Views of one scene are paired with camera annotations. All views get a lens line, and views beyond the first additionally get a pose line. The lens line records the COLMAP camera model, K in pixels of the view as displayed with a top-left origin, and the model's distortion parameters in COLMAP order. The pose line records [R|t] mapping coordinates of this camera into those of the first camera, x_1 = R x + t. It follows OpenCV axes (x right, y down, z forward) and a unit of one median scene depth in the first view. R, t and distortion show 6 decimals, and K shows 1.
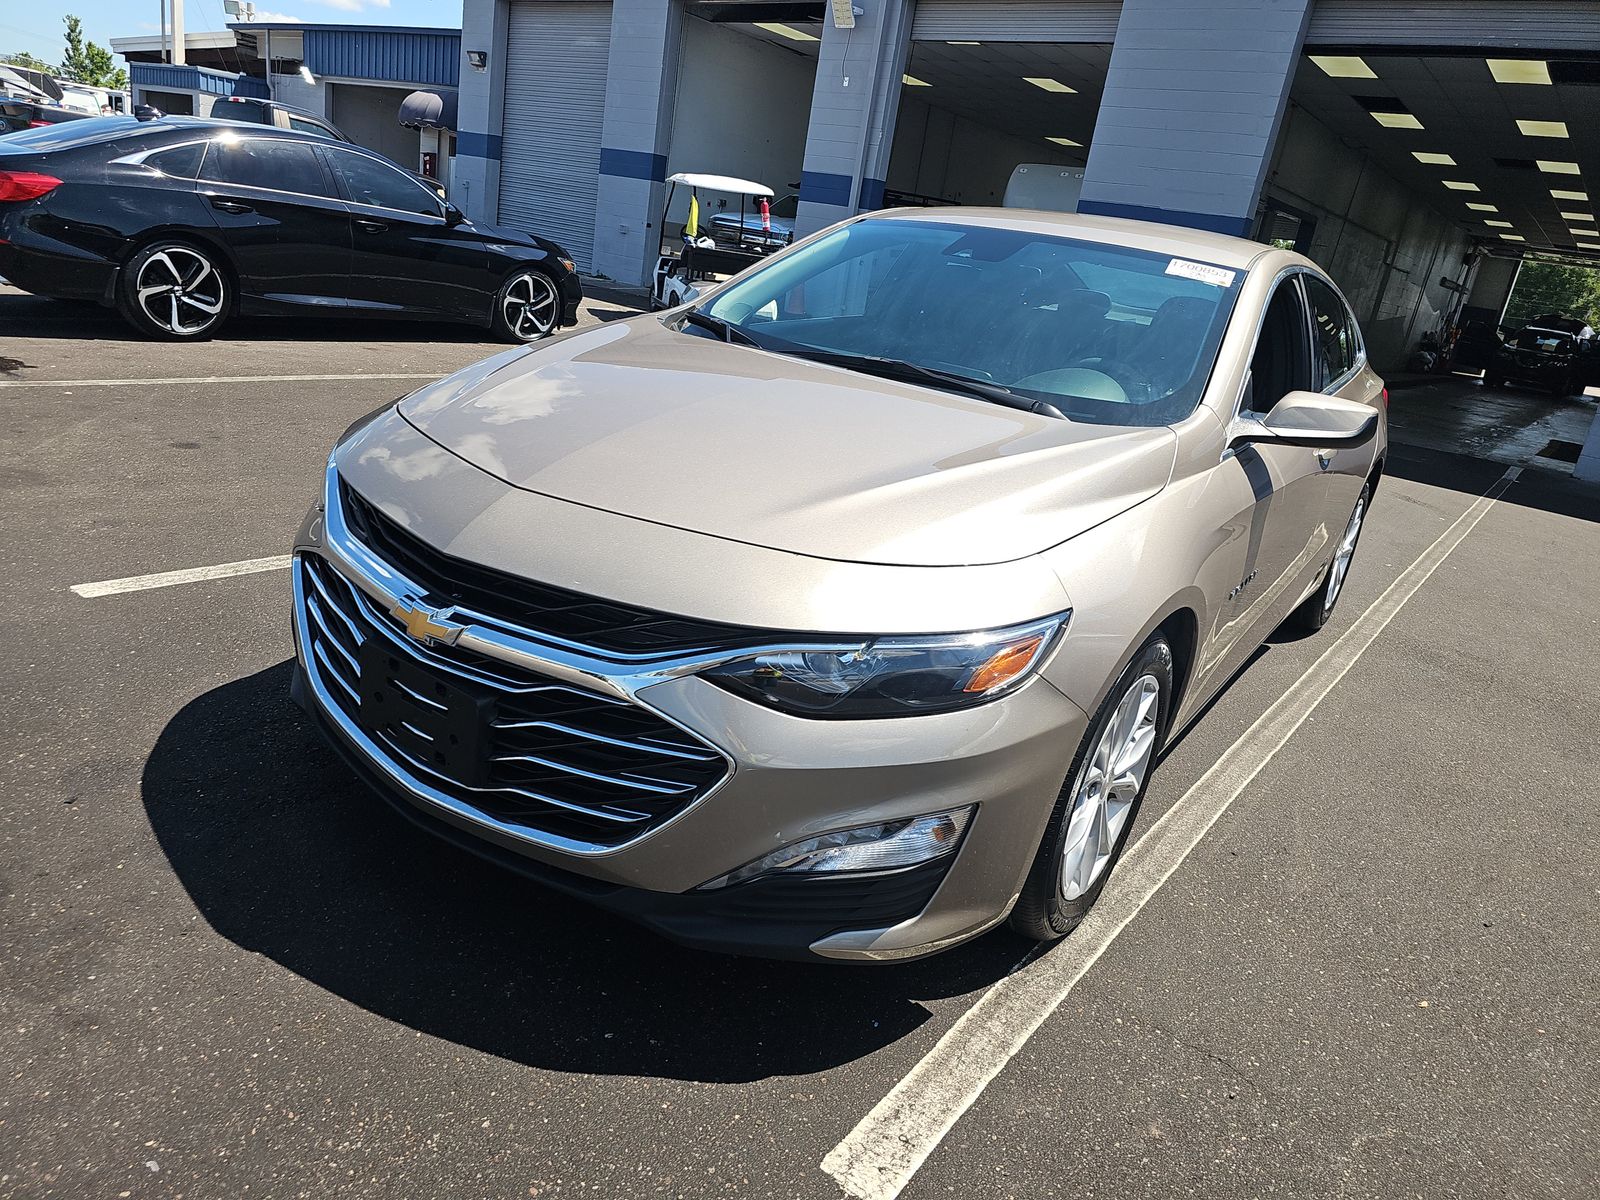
lens RADIAL K [[1079.6, 0, 800.0], [0, 1079.6, 600.0], [0, 0, 1]] dist [-0.001914, -0.007167]
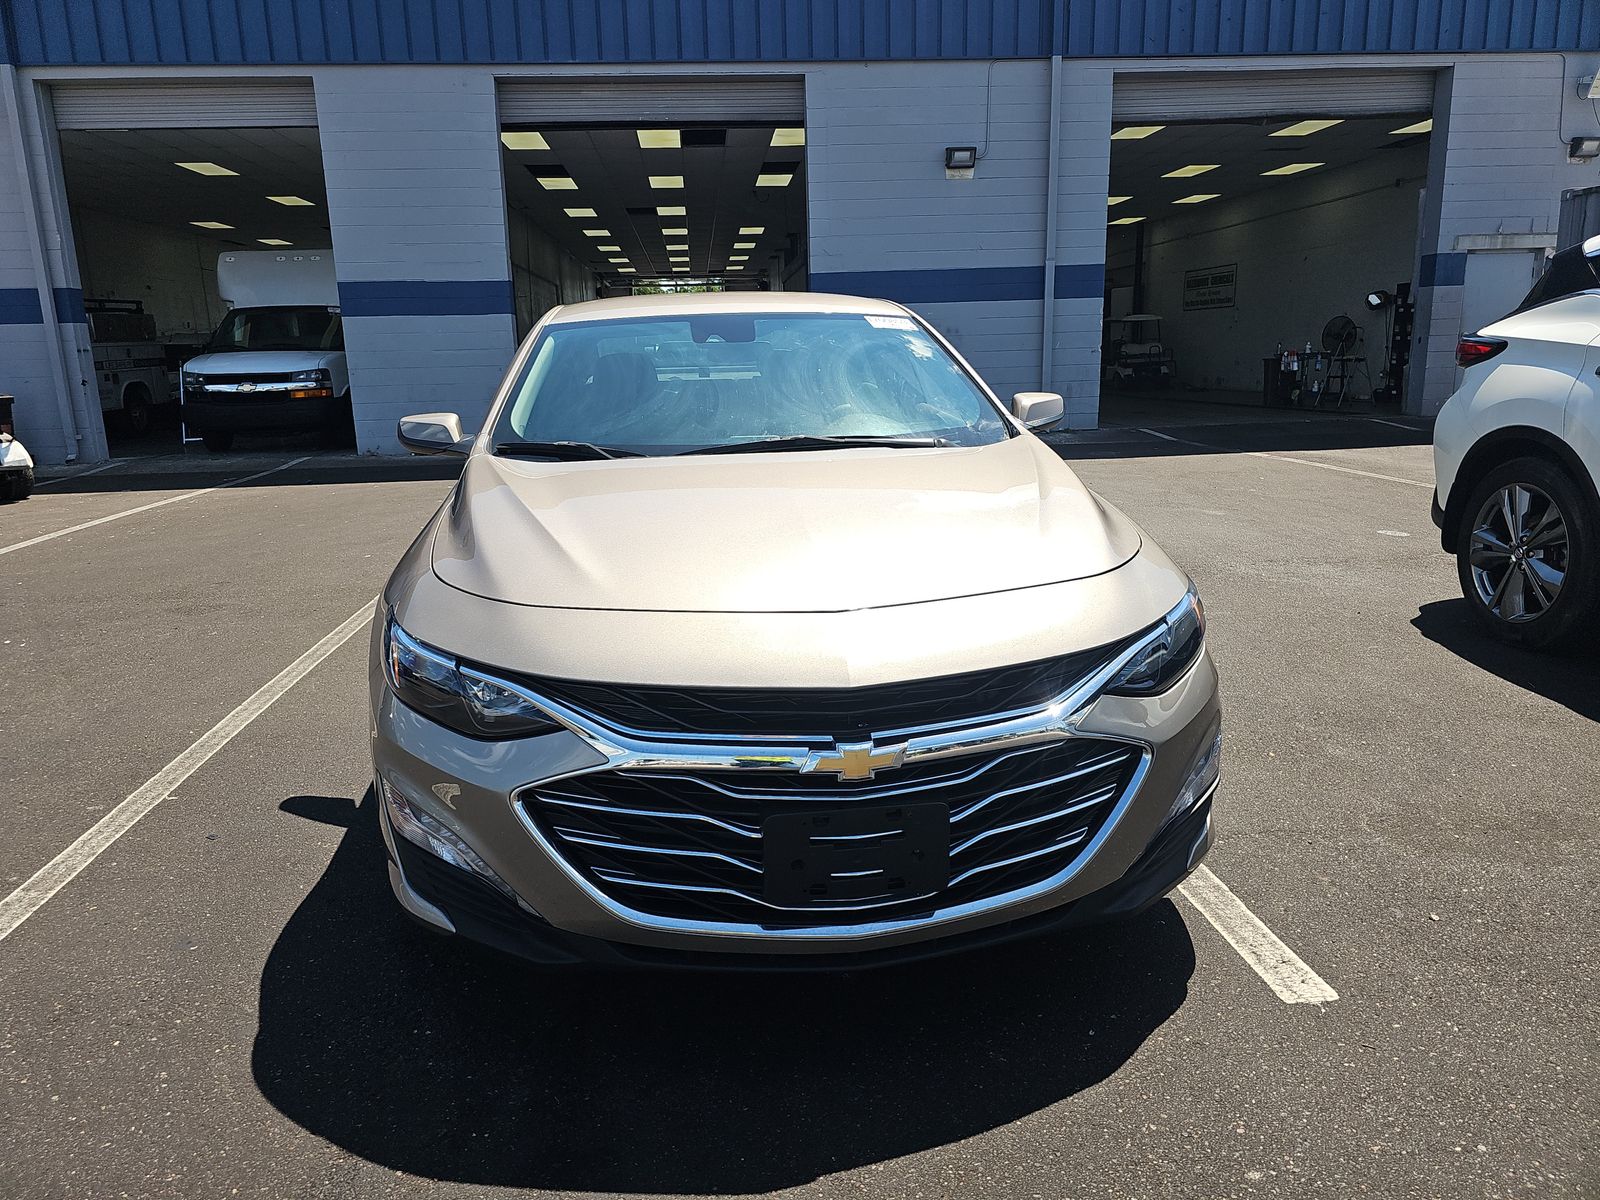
lens RADIAL K [[1063.6, 0, 781.7], [0, 1063.6, 595.2], [0, 0, 1]] dist [0.051873, -0.047635]
pose [[0.710848, -0.307432, 0.632598, -0.148327], [0.341754, 0.937075, 0.071374, -0.033028], [-0.614735, 0.165457, 0.771184, 0.039680]]
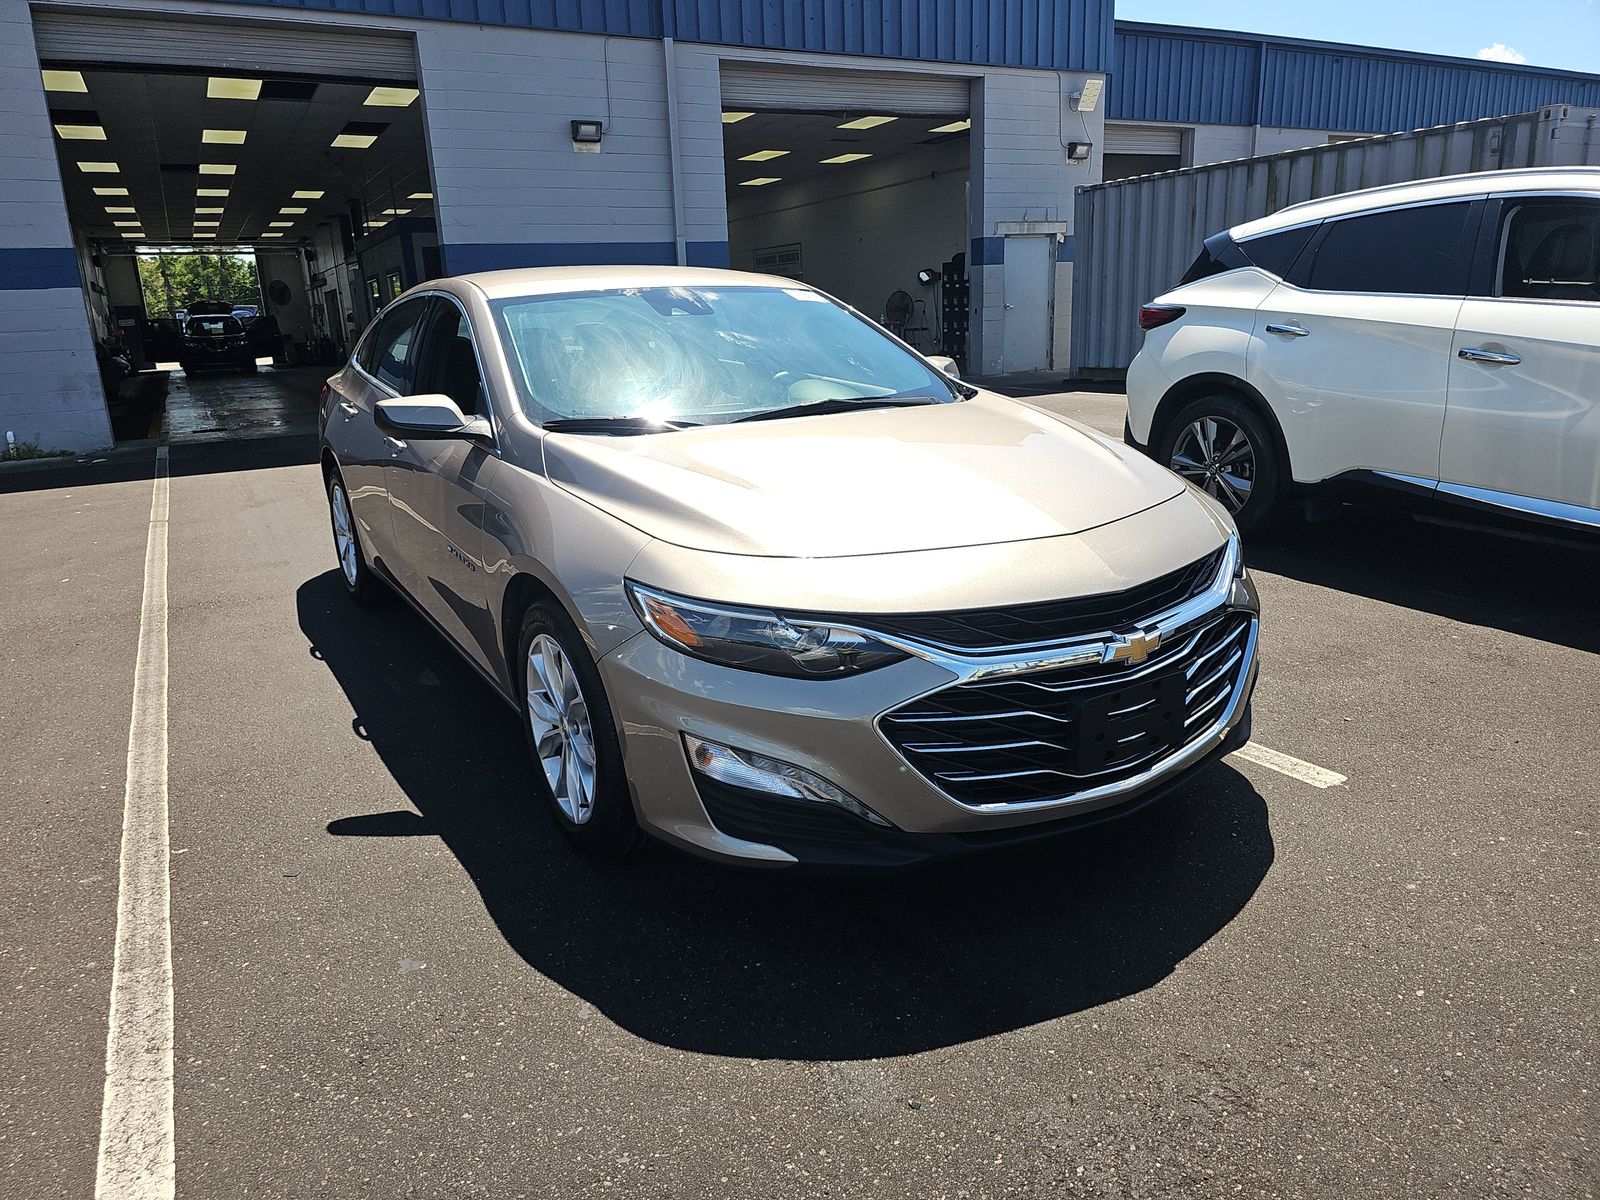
lens RADIAL K [[1067.2, 0, 770.7], [0, 1067.2, 600.5], [0, 0, 1]] dist [0.053879, -0.050124]
pose [[0.361245, -0.390244, 0.846883, -0.231930], [0.384364, 0.889786, 0.246059, -0.074794], [-0.849568, 0.236624, 0.471427, 0.116402]]
